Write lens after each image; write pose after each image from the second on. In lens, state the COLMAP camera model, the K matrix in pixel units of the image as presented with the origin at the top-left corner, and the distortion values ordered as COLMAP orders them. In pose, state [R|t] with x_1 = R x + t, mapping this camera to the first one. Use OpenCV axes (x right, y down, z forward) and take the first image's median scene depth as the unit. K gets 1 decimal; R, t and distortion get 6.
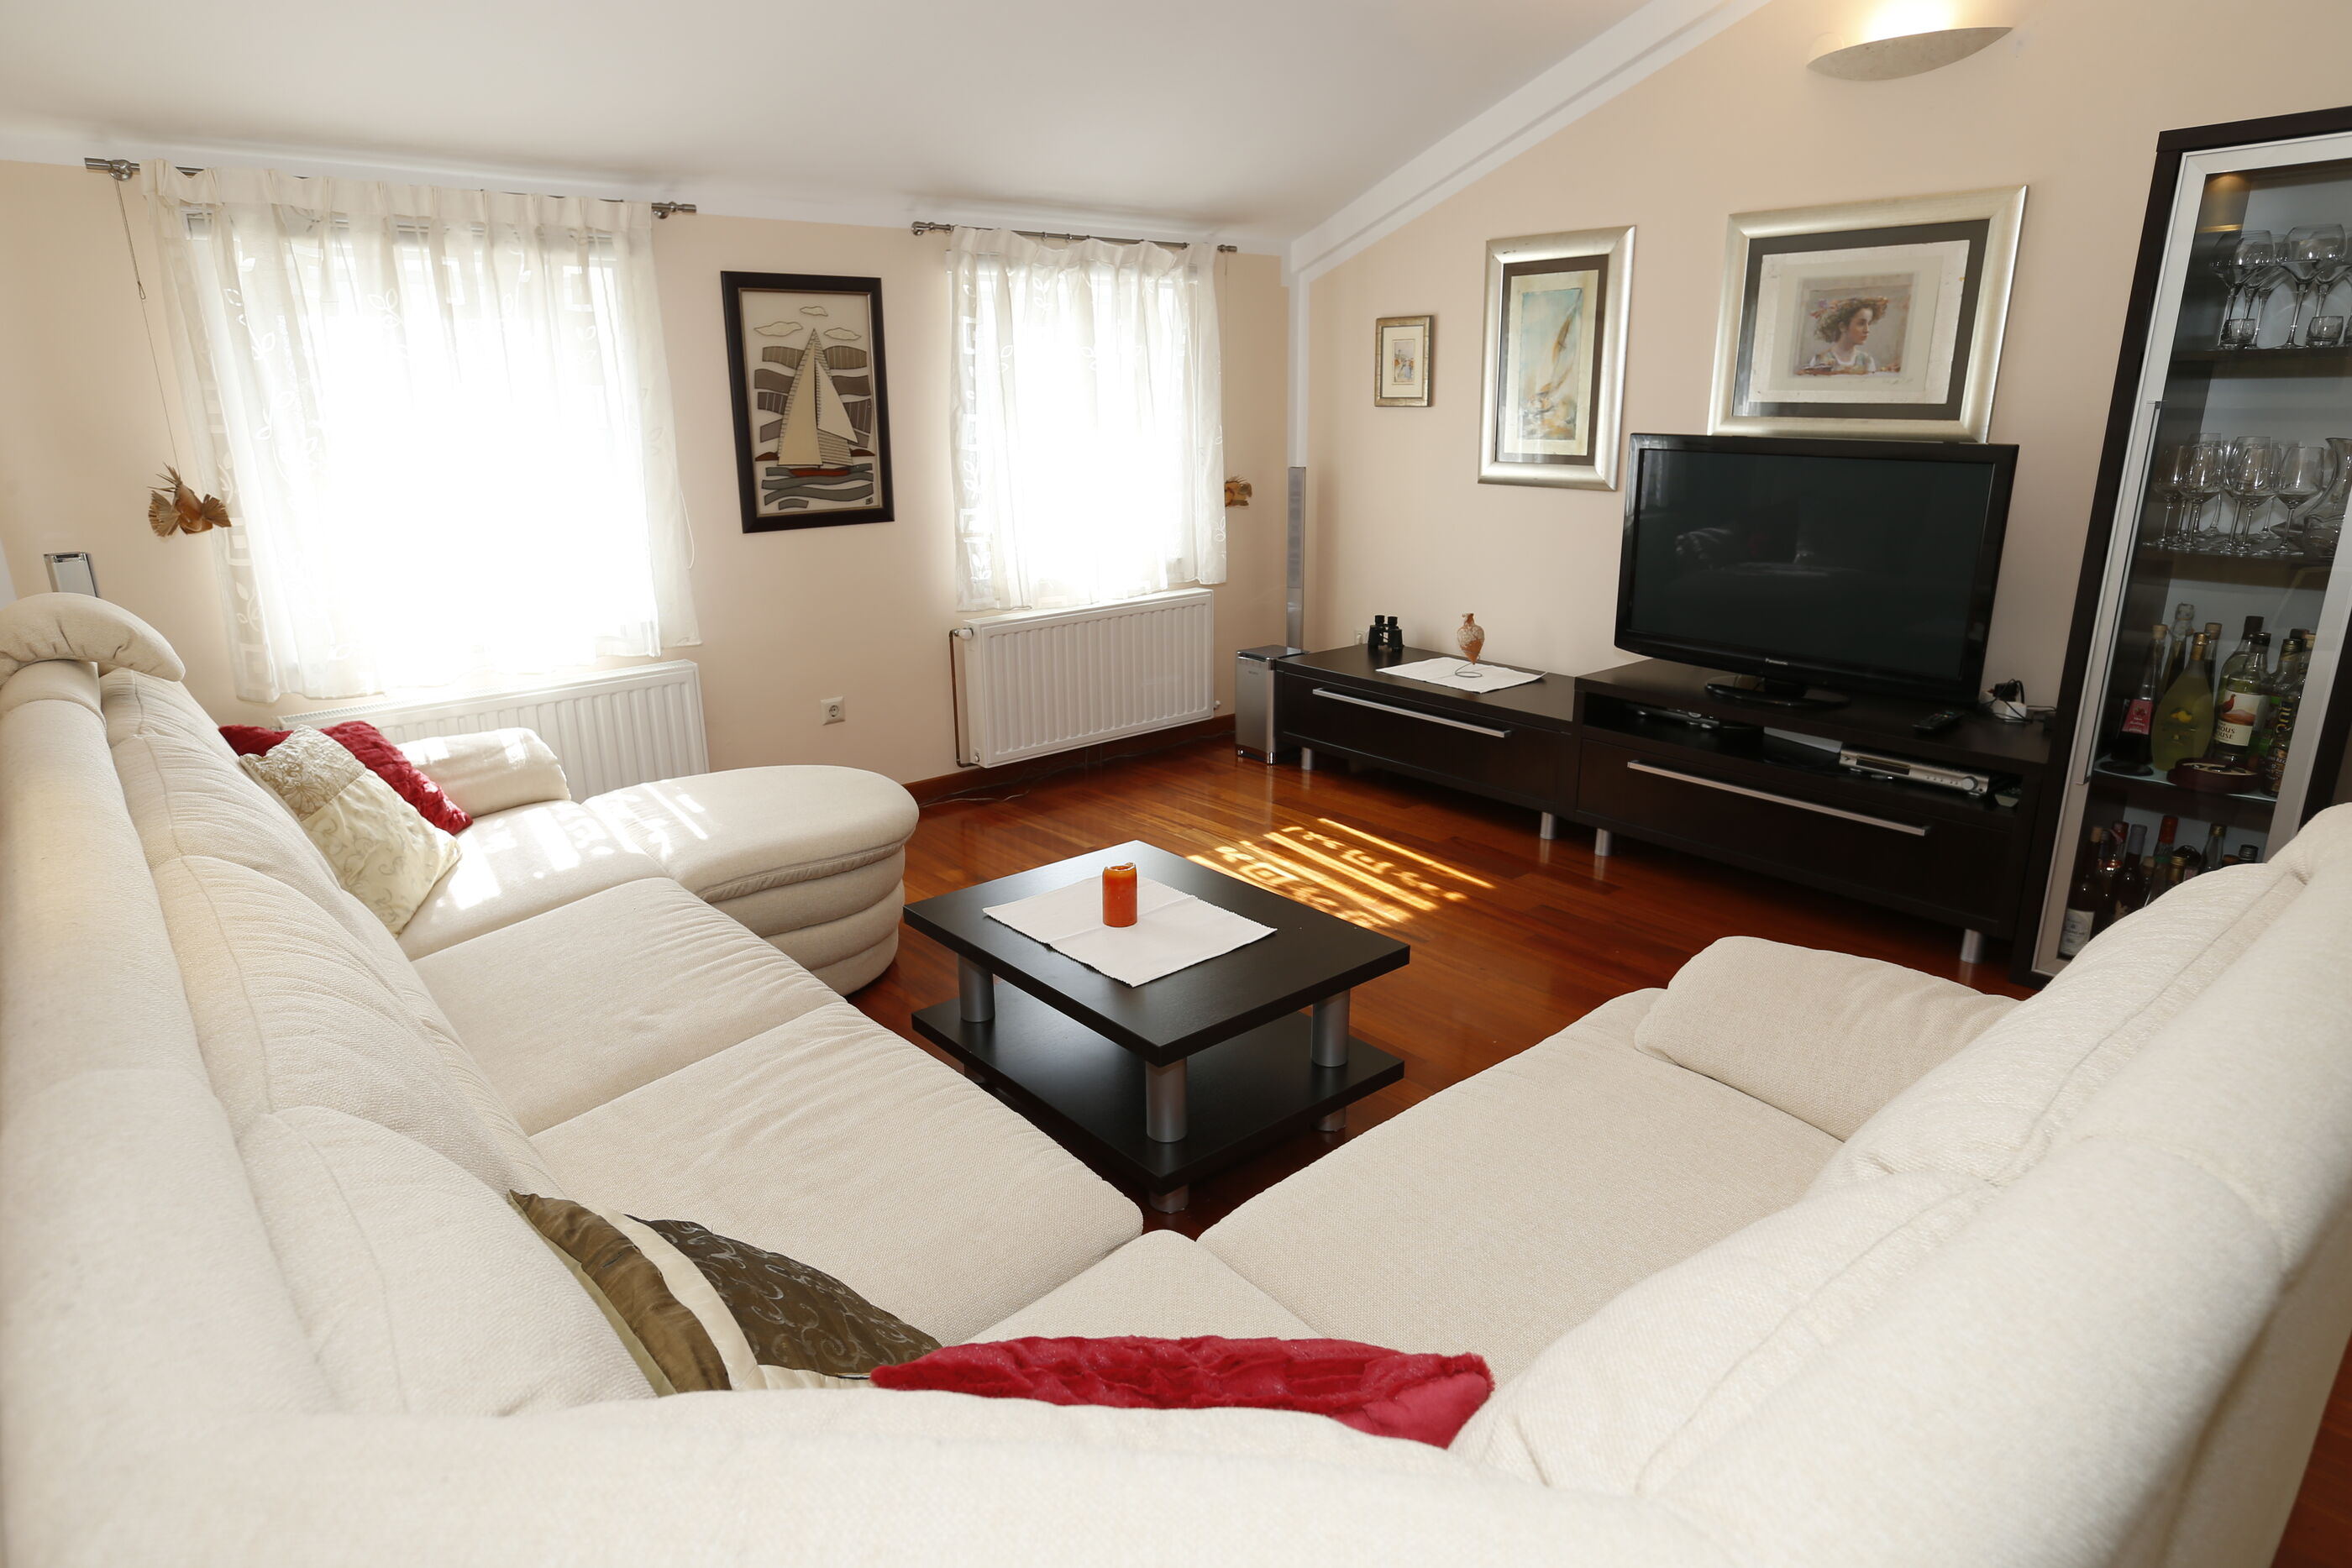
lens RADIAL K [[1375.1, 0, 1163.8], [0, 1375.1, 784.4], [0, 0, 1]] dist [-0.049466, 0.055534]
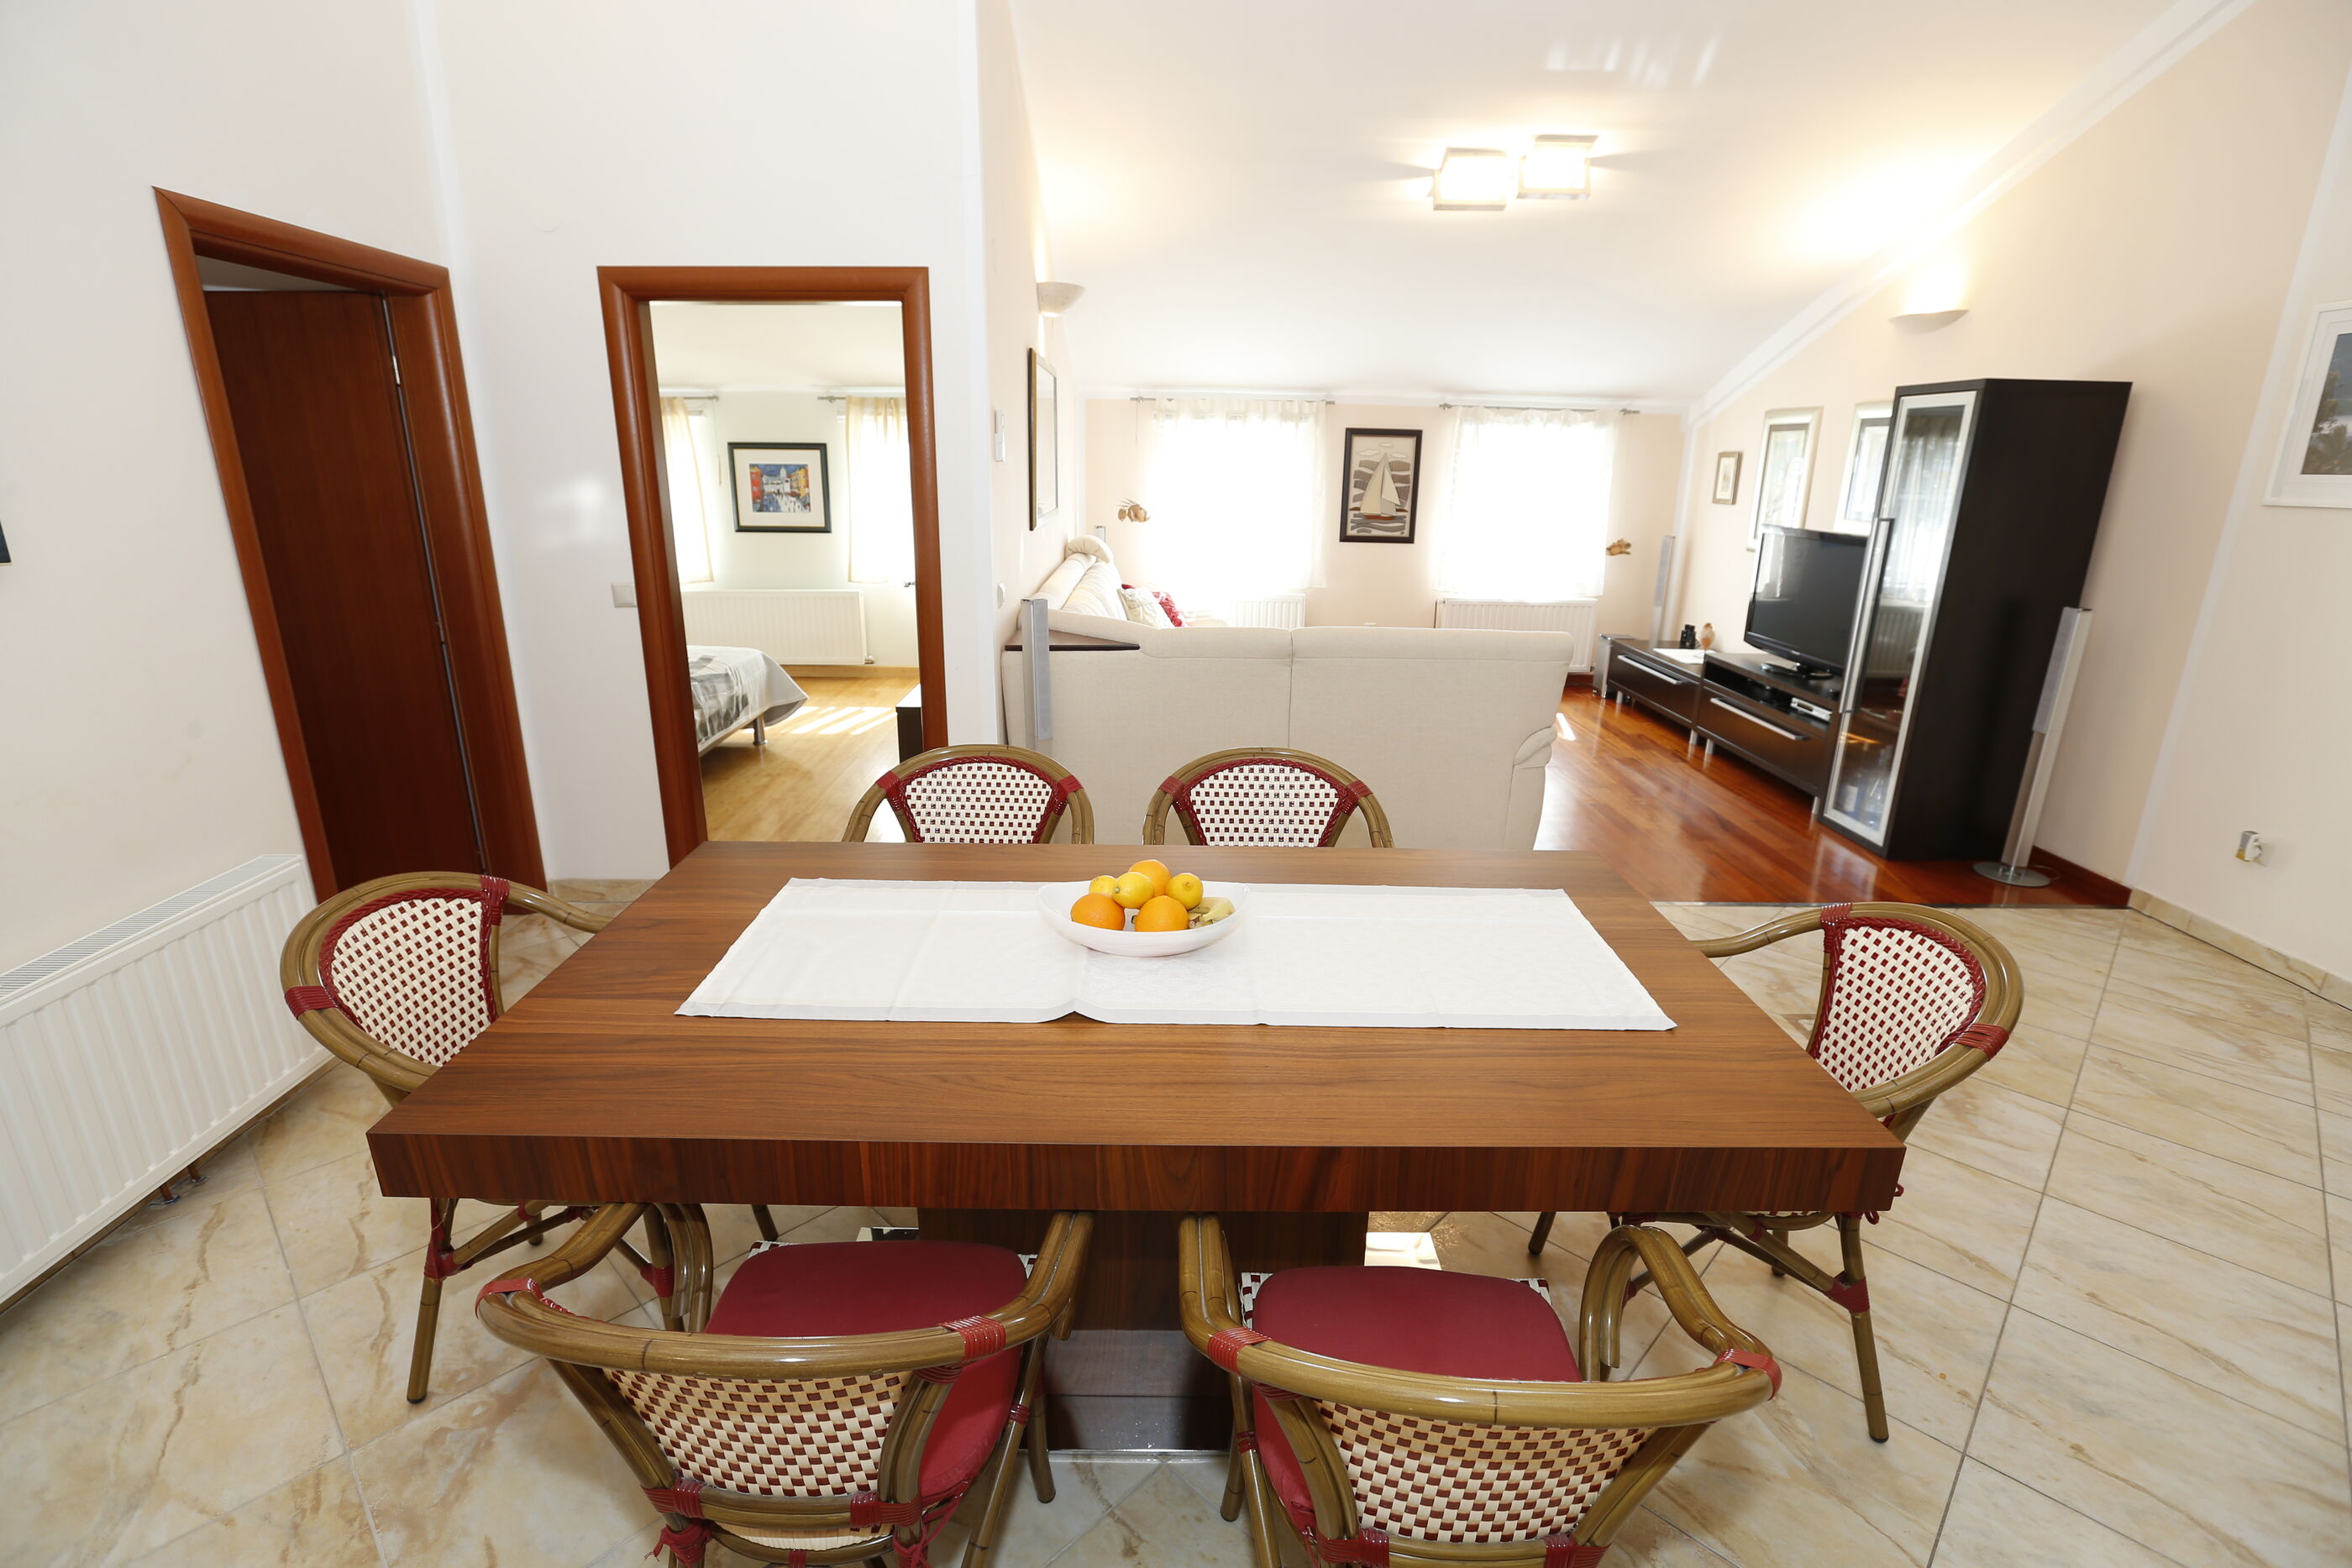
lens RADIAL K [[1103.5, 0, 1175.2], [0, 1103.5, 782.7], [0, 0, 1]] dist [-0.054084, 0.022839]
pose [[0.778713, 0.201063, -0.594289, 0.617509], [-0.199870, 0.977405, 0.068787, 0.128507], [0.594691, 0.065215, 0.801305, -0.565336]]
